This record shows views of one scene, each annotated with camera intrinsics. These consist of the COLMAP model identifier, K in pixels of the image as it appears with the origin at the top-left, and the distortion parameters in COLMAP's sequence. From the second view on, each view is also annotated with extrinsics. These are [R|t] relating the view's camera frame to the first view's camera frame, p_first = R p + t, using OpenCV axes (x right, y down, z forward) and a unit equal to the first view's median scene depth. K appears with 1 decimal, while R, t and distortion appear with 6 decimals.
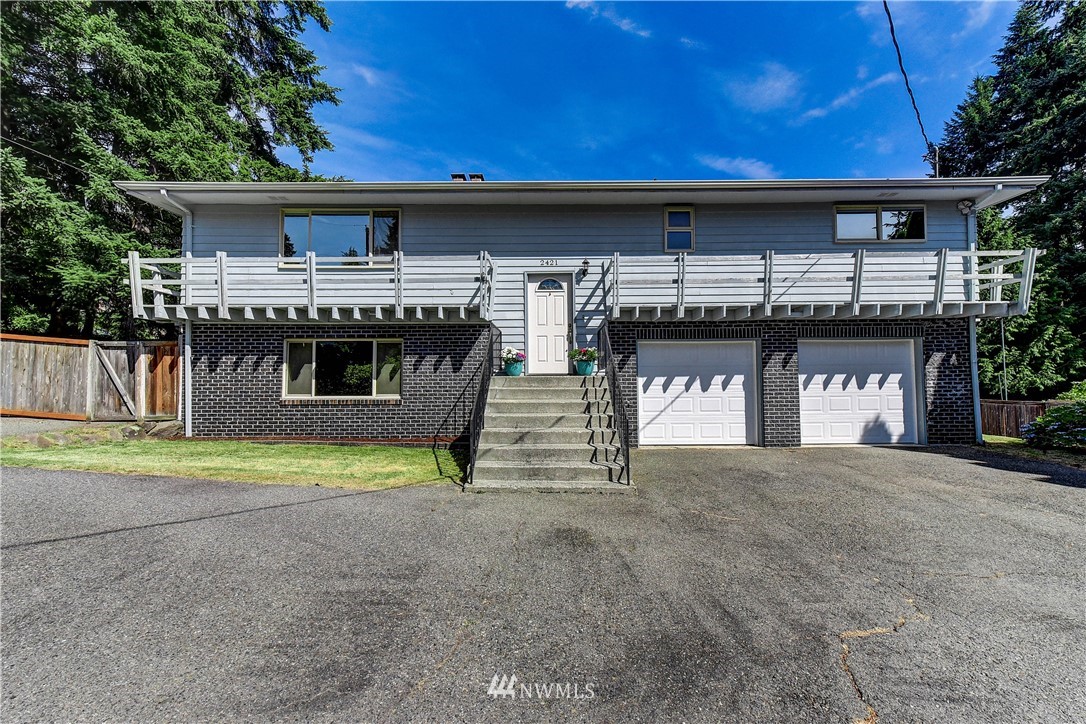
lens RADIAL K [[446.1, 0, 547.9], [0, 446.1, 366.4], [0, 0, 1]] dist [0.016867, -0.000068]
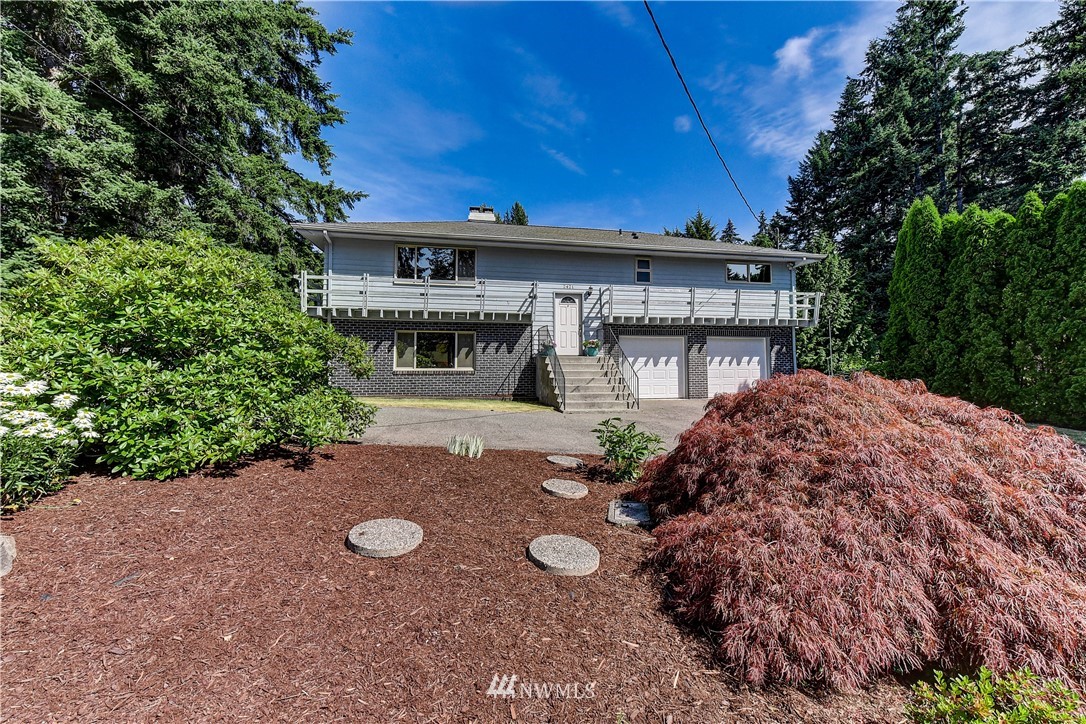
lens RADIAL K [[446.1, 0, 547.9], [0, 446.1, 366.4], [0, 0, 1]] dist [0.016867, -0.000068]
pose [[0.978215, 0.003520, 0.207566, -0.403273], [-0.011159, 0.999302, 0.035646, -0.000524], [-0.207296, -0.037185, 0.977571, -0.571329]]
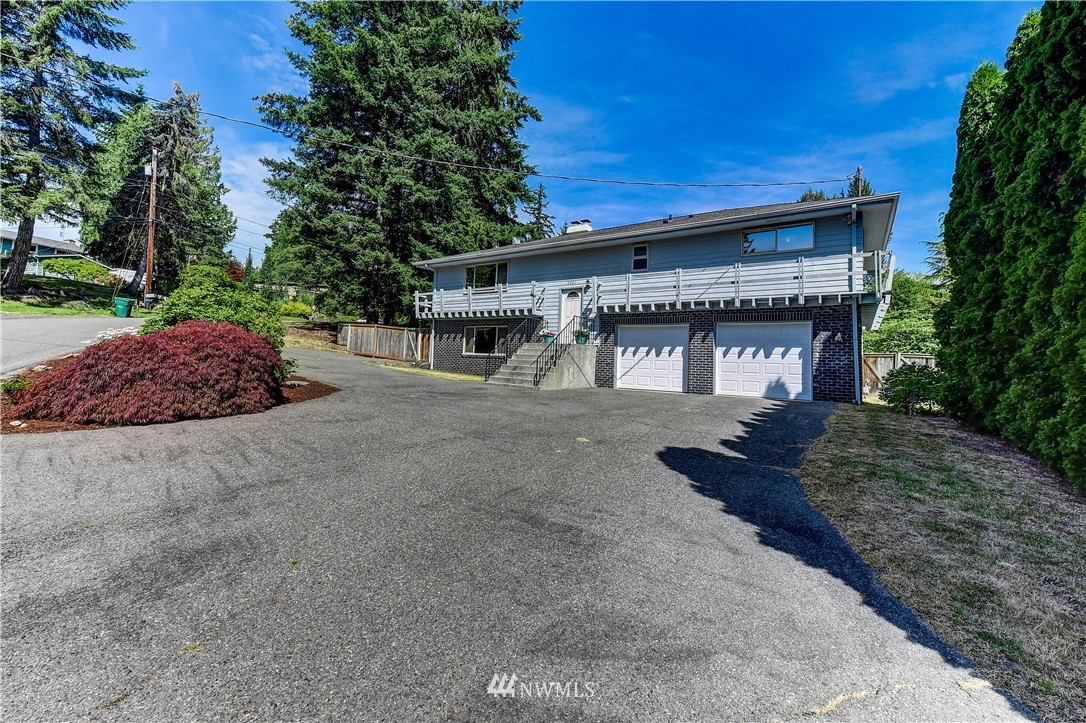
lens RADIAL K [[446.1, 0, 547.9], [0, 446.1, 365.9], [0, 0, 1]] dist [0.016867, -0.000068]
pose [[0.831847, 0.039582, -0.553591, 0.934387], [-0.028799, 0.999188, 0.028169, 0.056209], [0.554257, -0.007489, 0.832312, -0.555974]]
